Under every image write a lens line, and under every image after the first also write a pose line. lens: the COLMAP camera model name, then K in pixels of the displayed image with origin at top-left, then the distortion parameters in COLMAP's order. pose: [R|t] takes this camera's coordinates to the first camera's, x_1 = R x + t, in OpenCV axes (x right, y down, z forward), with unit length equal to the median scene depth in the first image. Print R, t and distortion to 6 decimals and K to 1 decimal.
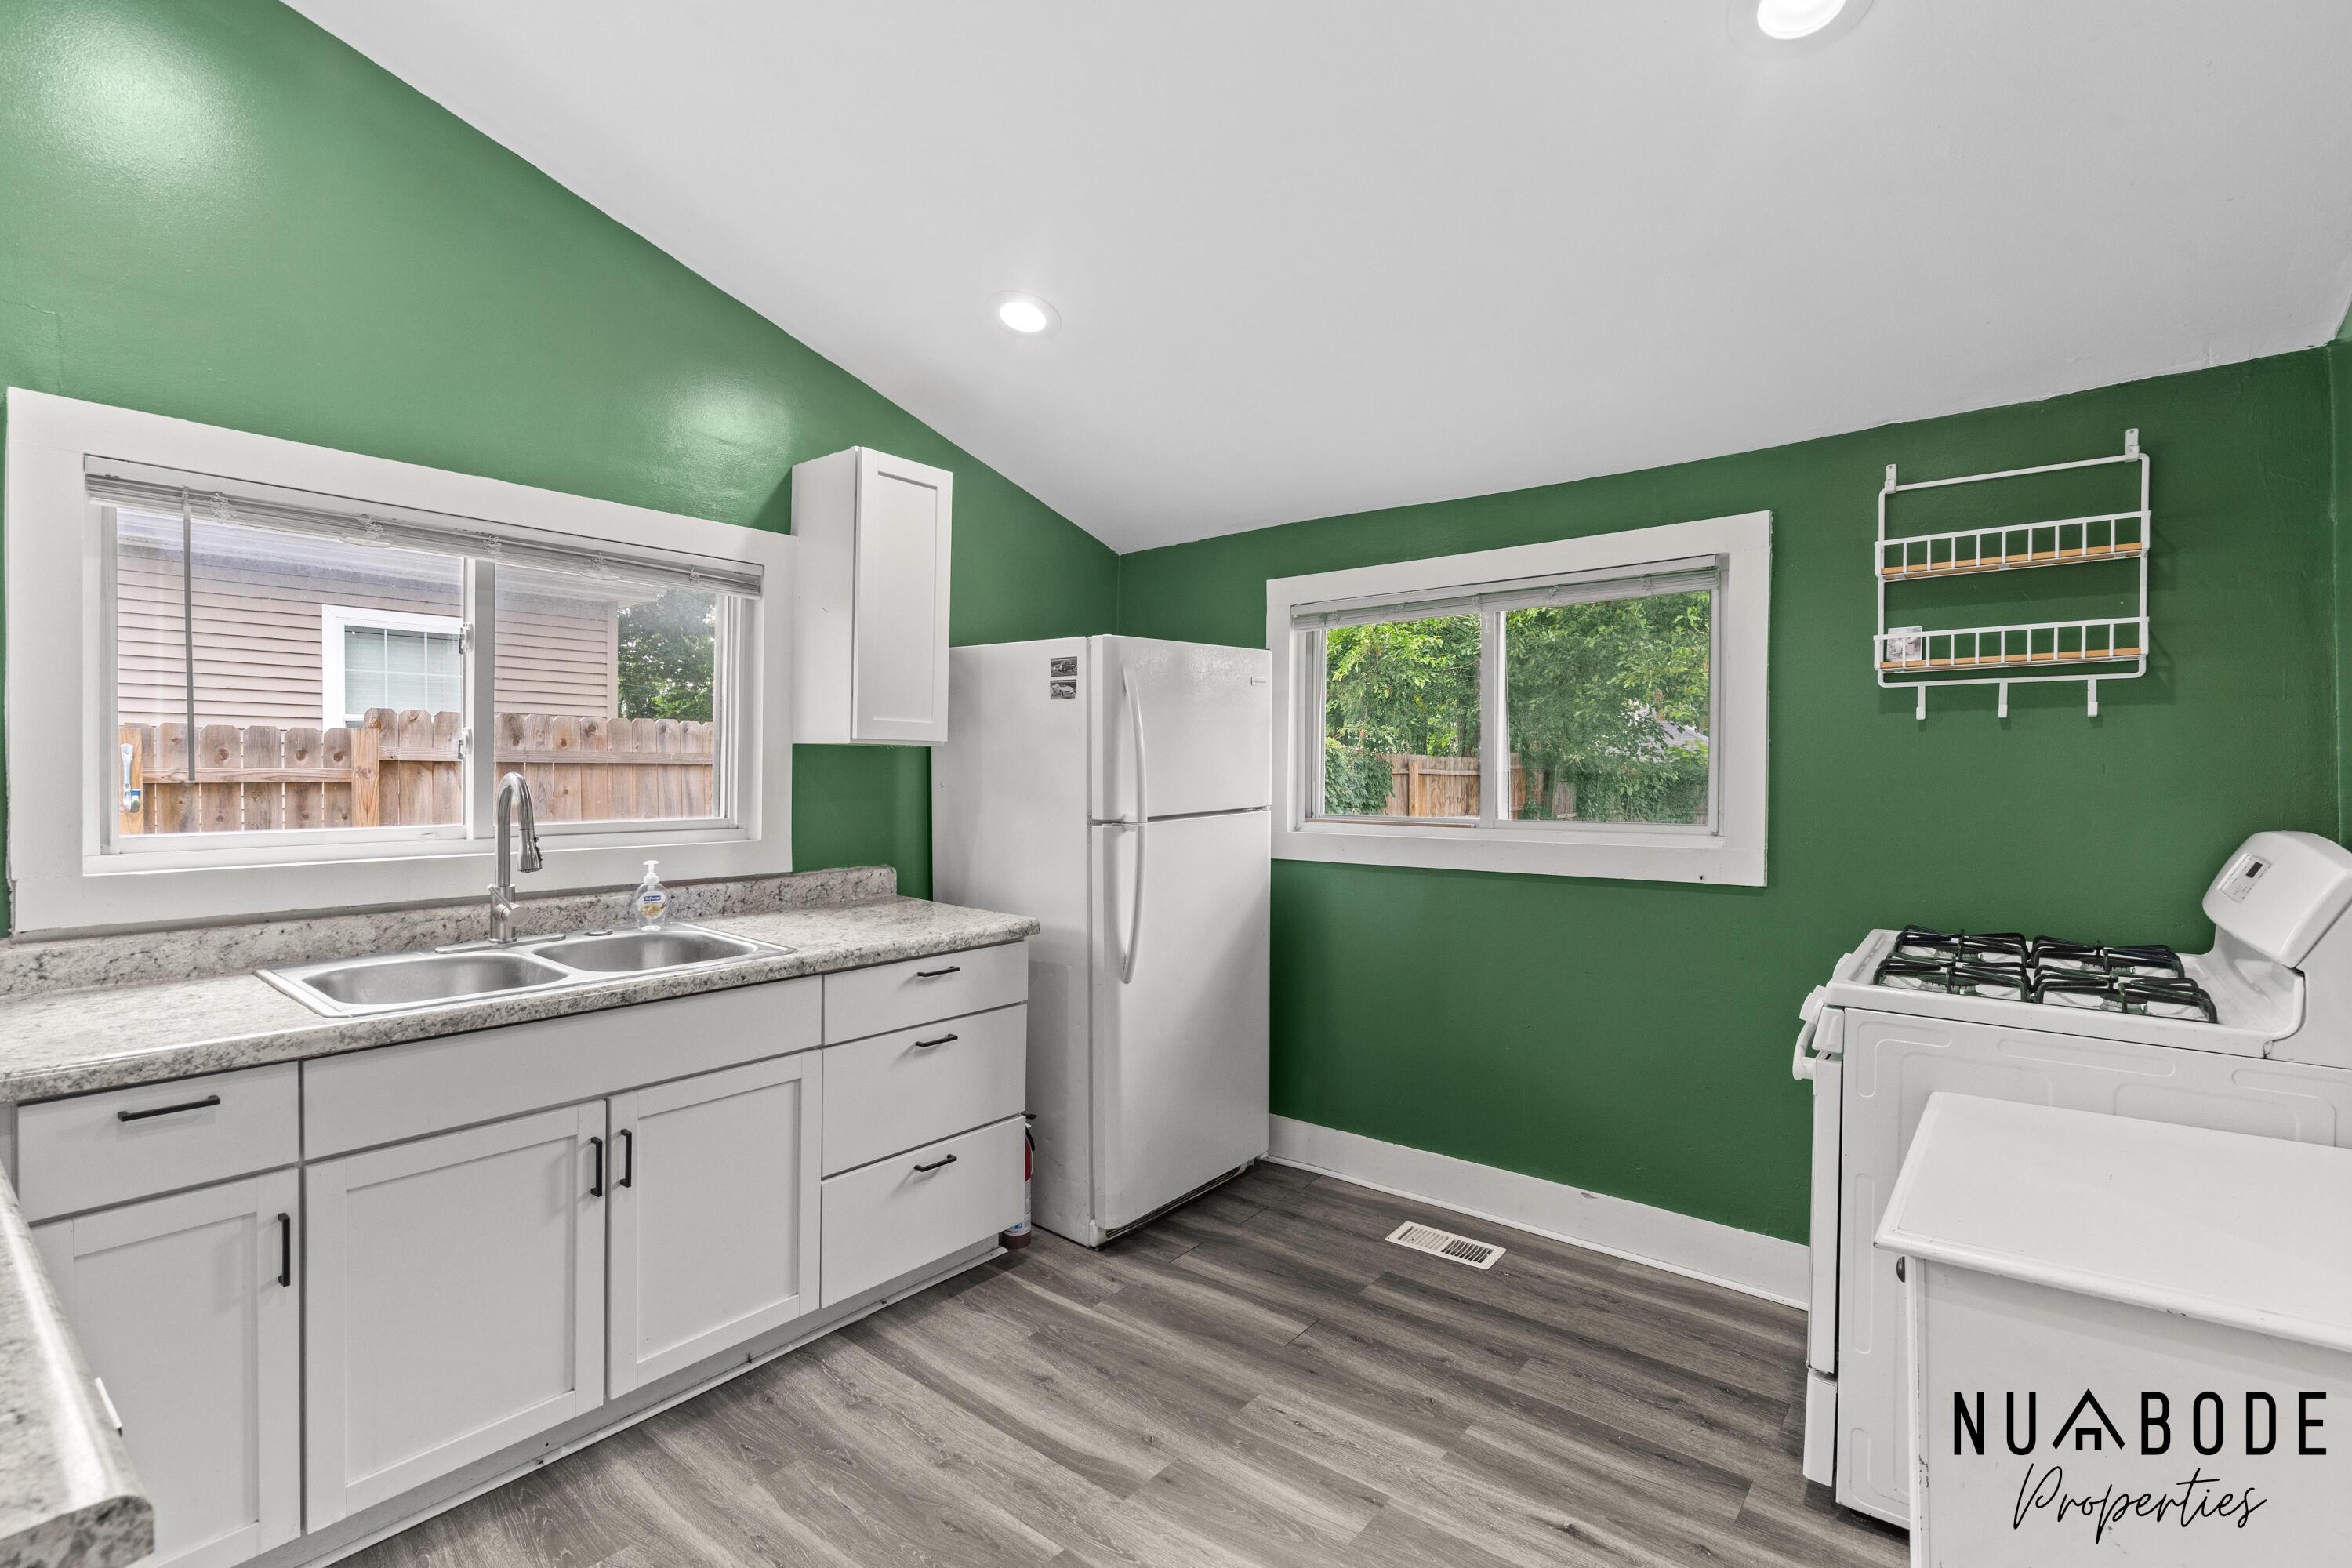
lens RADIAL K [[1065.3, 0, 1168.0], [0, 1065.3, 789.8], [0, 0, 1]] dist [-0.000094, 0.000120]
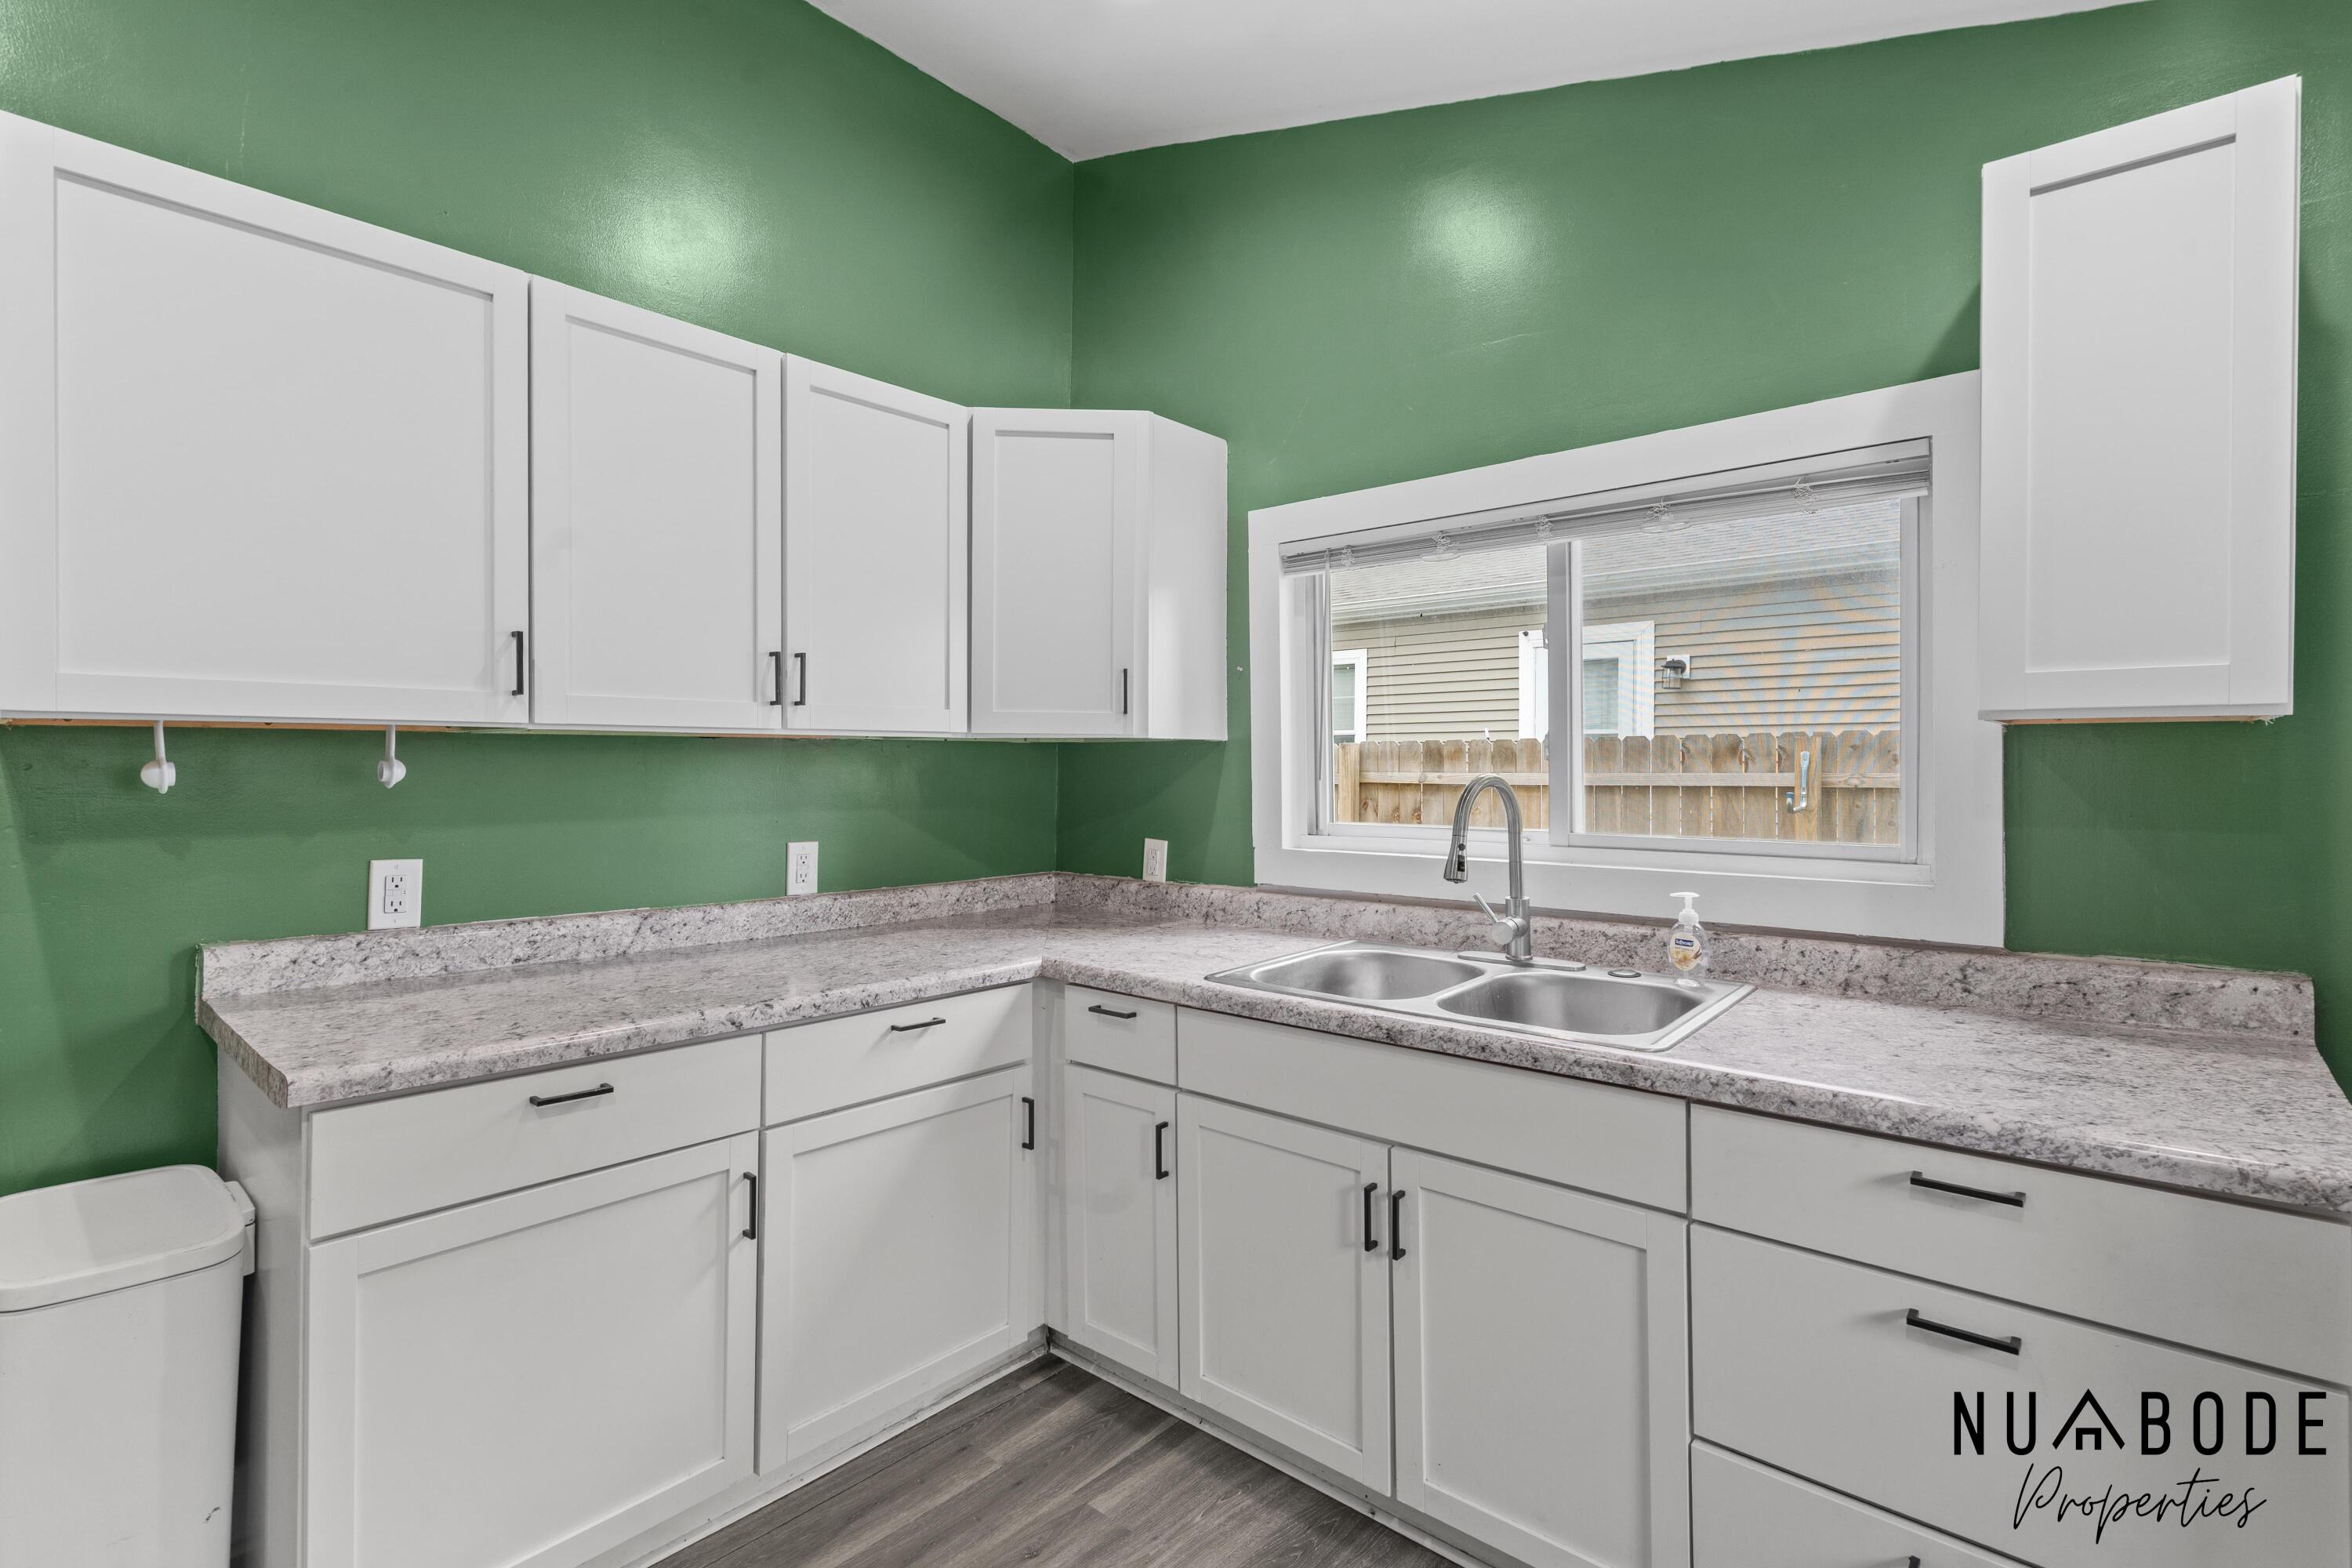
lens RADIAL K [[1098.7, 0, 1178.3], [0, 1098.7, 770.8], [0, 0, 1]] dist [-0.002318, 0.000156]
pose [[-0.040228, -0.005115, -0.999177, 0.440063], [-0.020522, 0.999780, -0.004292, -0.011669], [0.998980, 0.020333, -0.040324, 0.990104]]
